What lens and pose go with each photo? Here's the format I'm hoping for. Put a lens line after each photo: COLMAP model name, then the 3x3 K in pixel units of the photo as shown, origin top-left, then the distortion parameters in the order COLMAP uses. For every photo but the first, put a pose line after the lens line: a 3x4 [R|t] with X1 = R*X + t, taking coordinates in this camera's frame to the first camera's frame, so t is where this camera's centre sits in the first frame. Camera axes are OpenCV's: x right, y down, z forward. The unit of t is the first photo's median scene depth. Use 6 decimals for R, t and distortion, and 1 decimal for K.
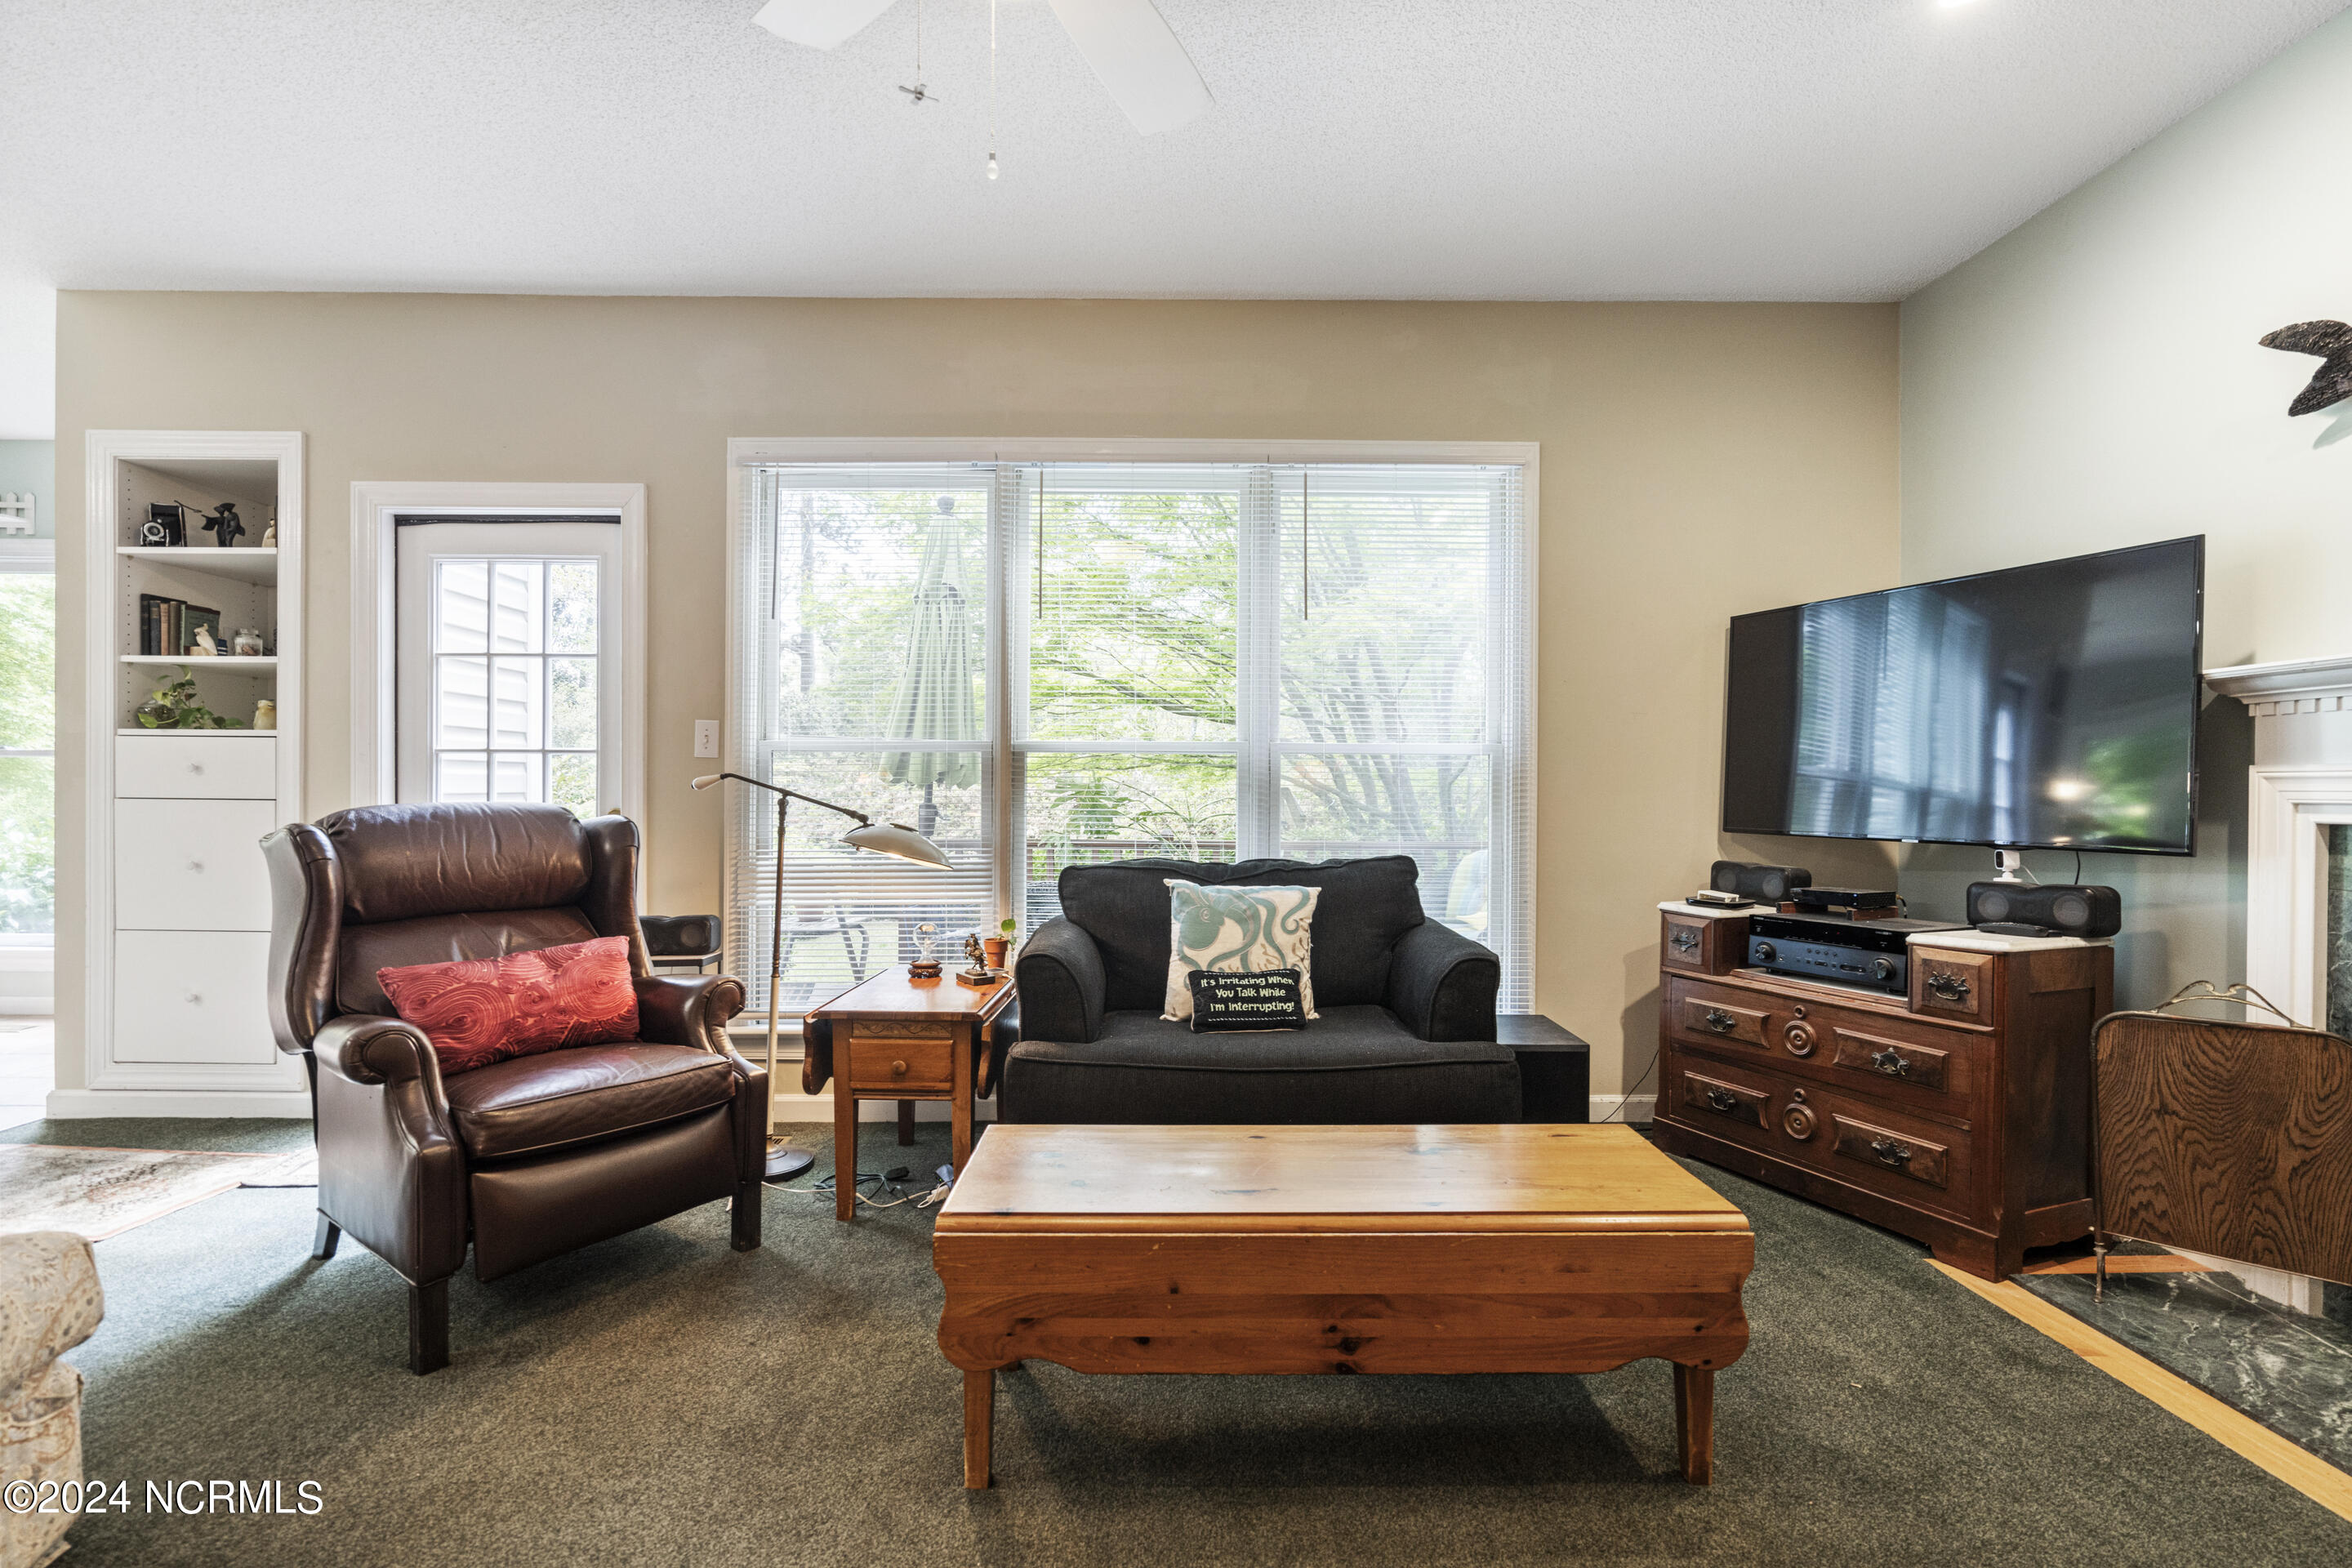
lens RADIAL K [[1079.5, 0, 1176.0], [0, 1079.5, 784.0], [0, 0, 1]] dist [-0.007742, 0.000352]
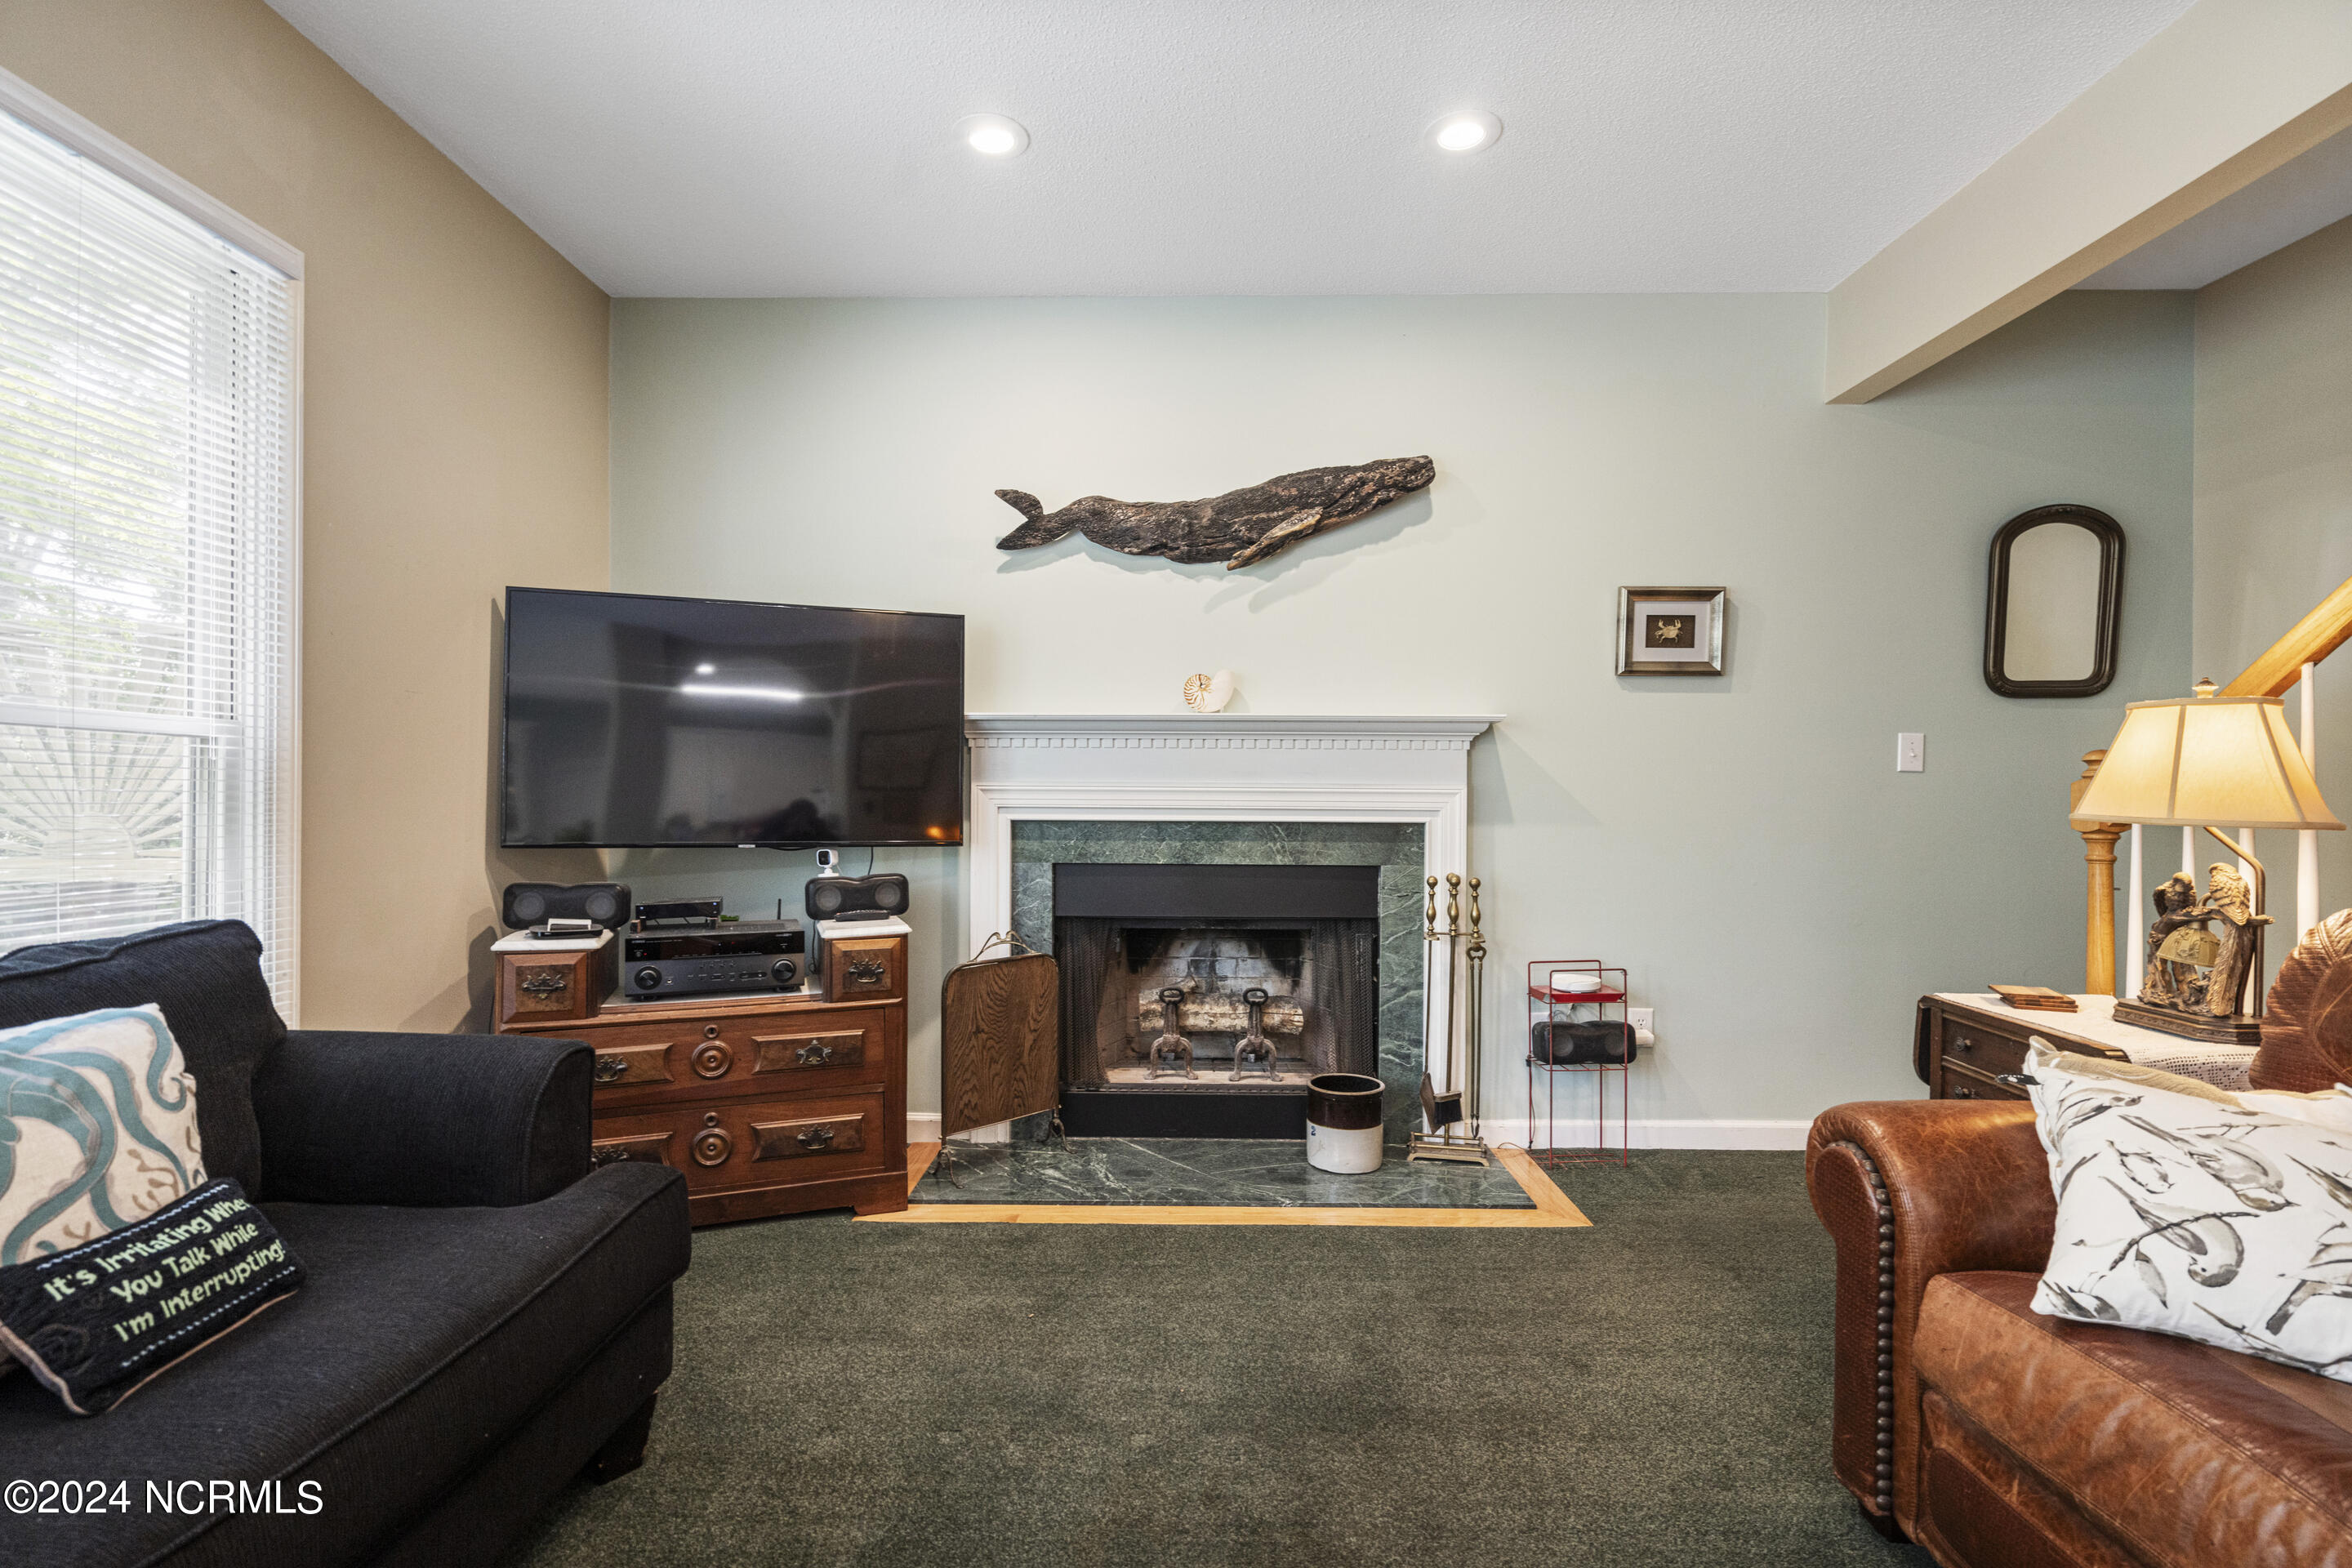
lens RADIAL K [[1060.3, 0, 1178.1], [0, 1060.3, 800.9], [0, 0, 1]] dist [0.000314, 0.000229]
pose [[0.022615, -0.005362, 0.999730, -0.360091], [-0.009629, 0.999938, 0.005581, -0.001093], [-0.999698, -0.009752, 0.022562, 0.592088]]
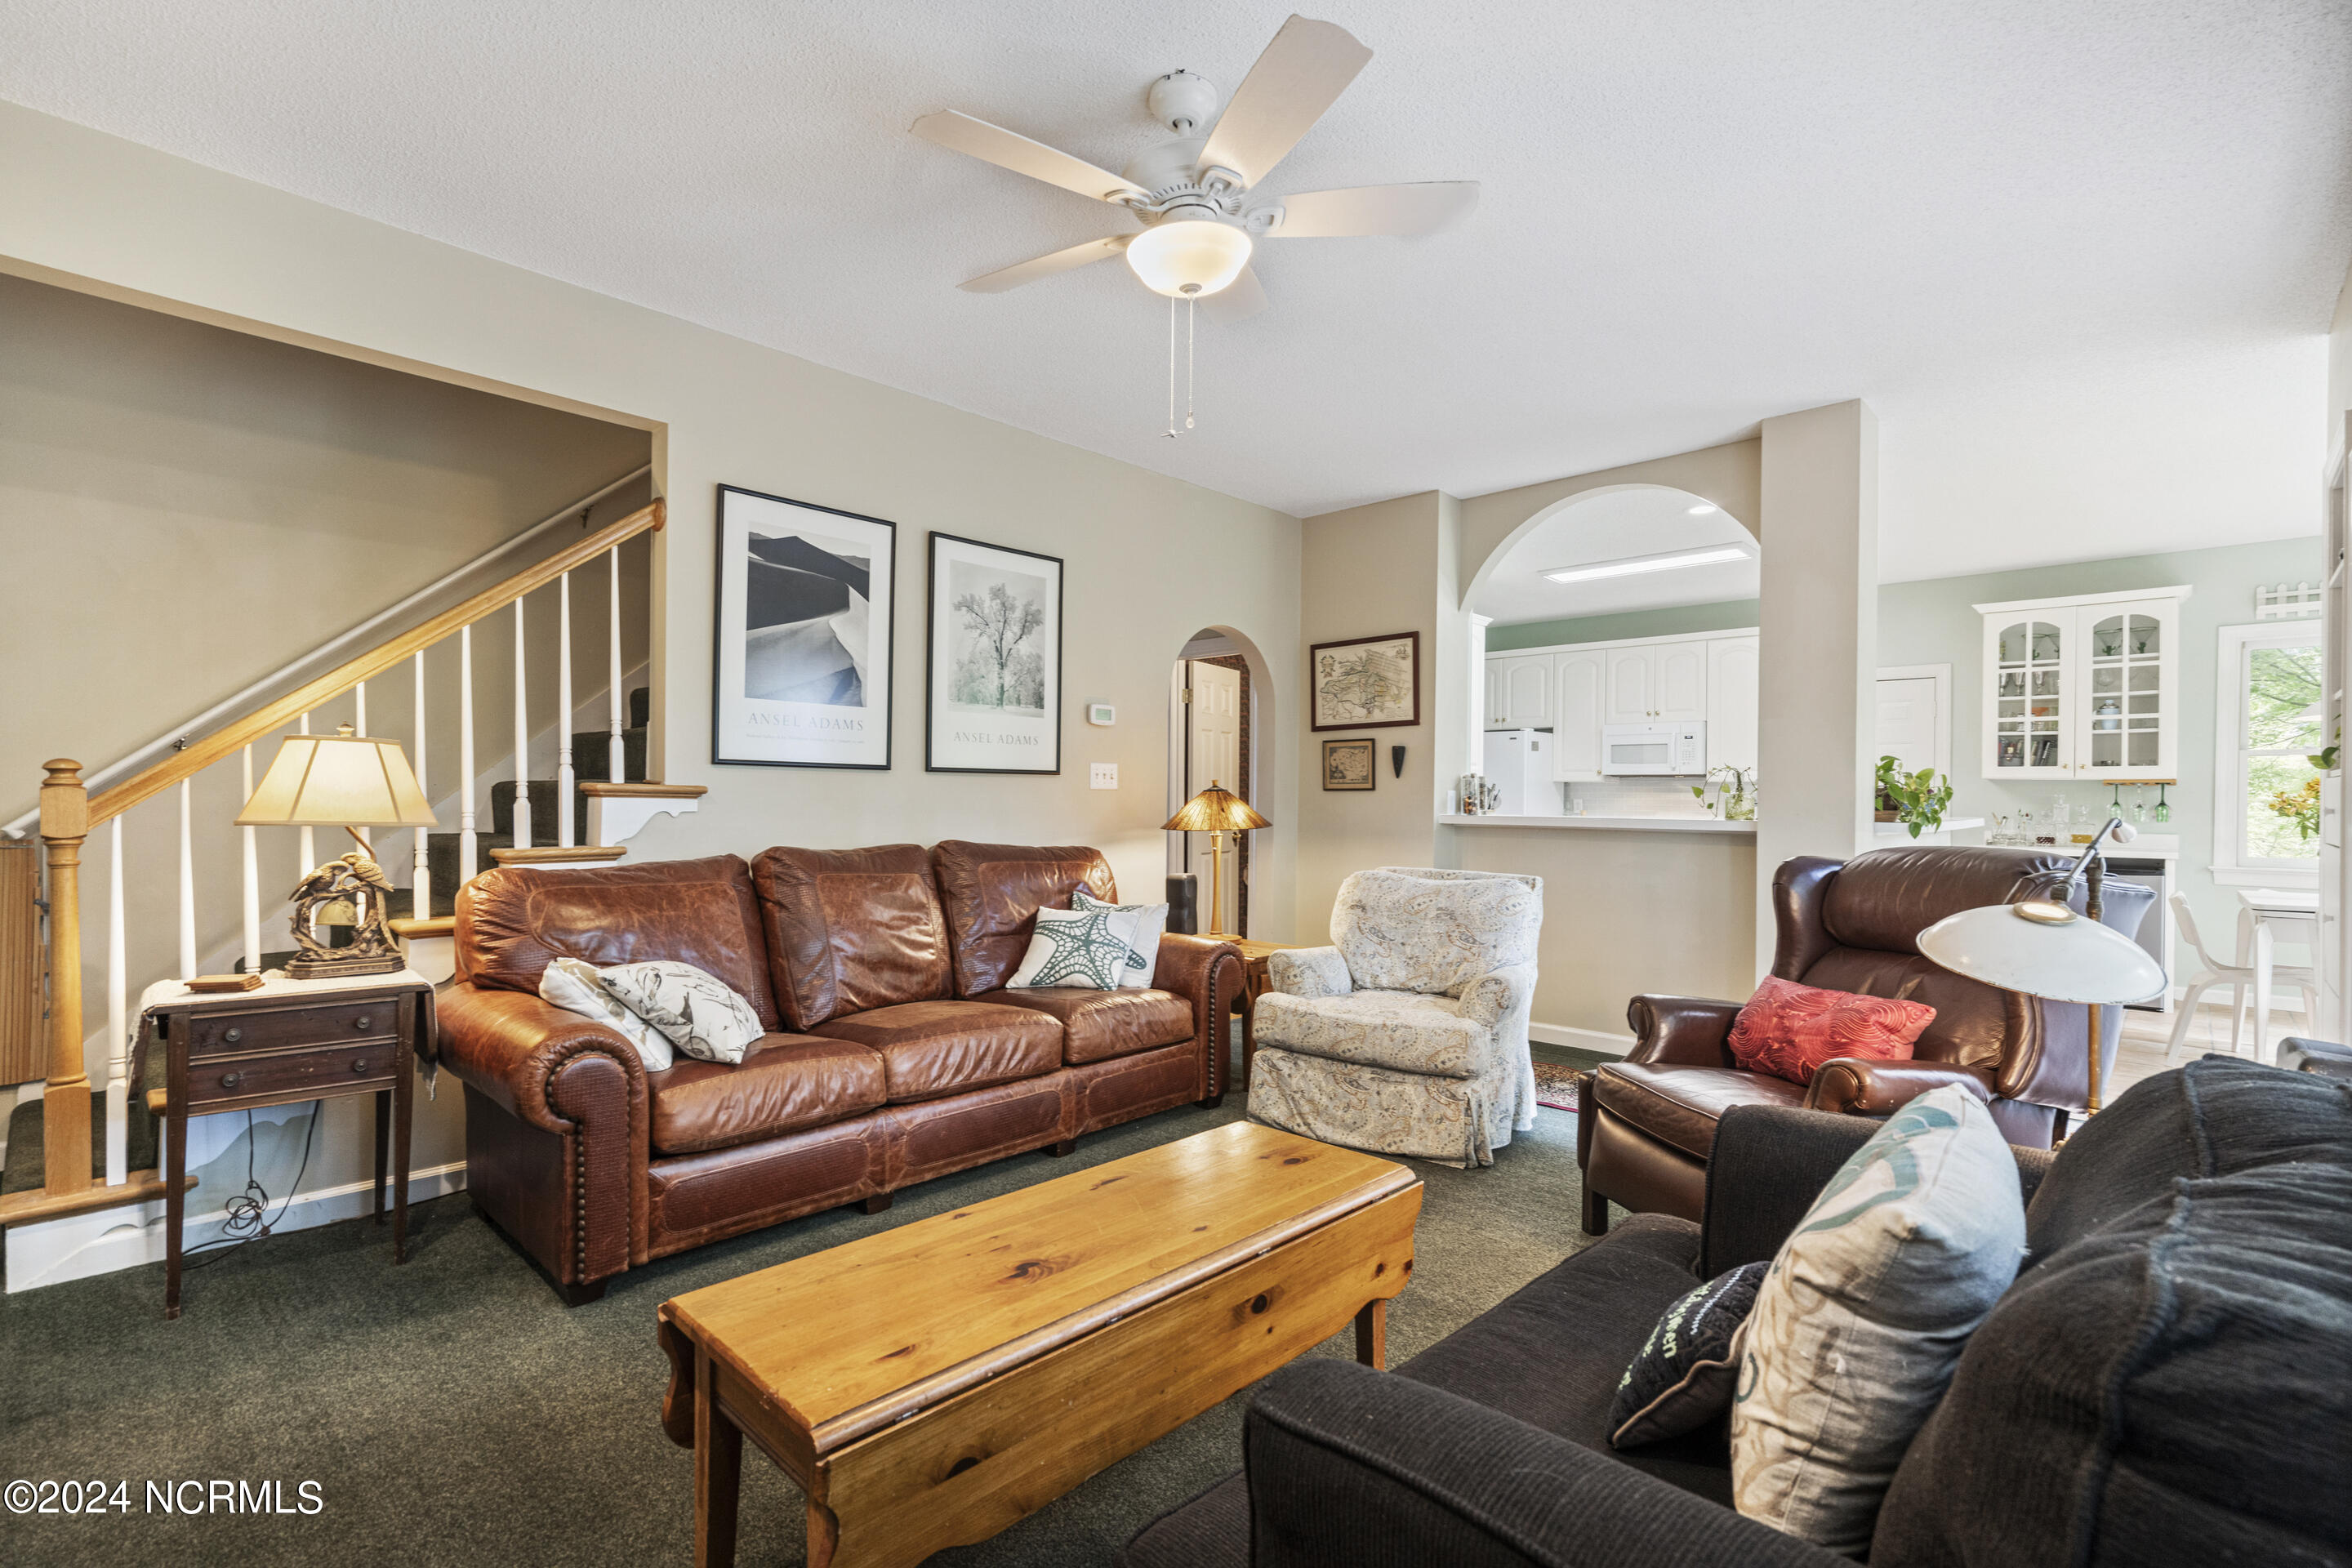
lens RADIAL K [[1079.5, 0, 1176.0], [0, 1079.5, 784.0], [0, 0, 1]] dist [-0.007742, 0.000352]
pose [[-0.693889, -0.019291, -0.719823, 0.551927], [-0.007566, 0.999781, -0.019501, -0.013906], [0.720042, -0.008085, -0.693884, 1.191027]]
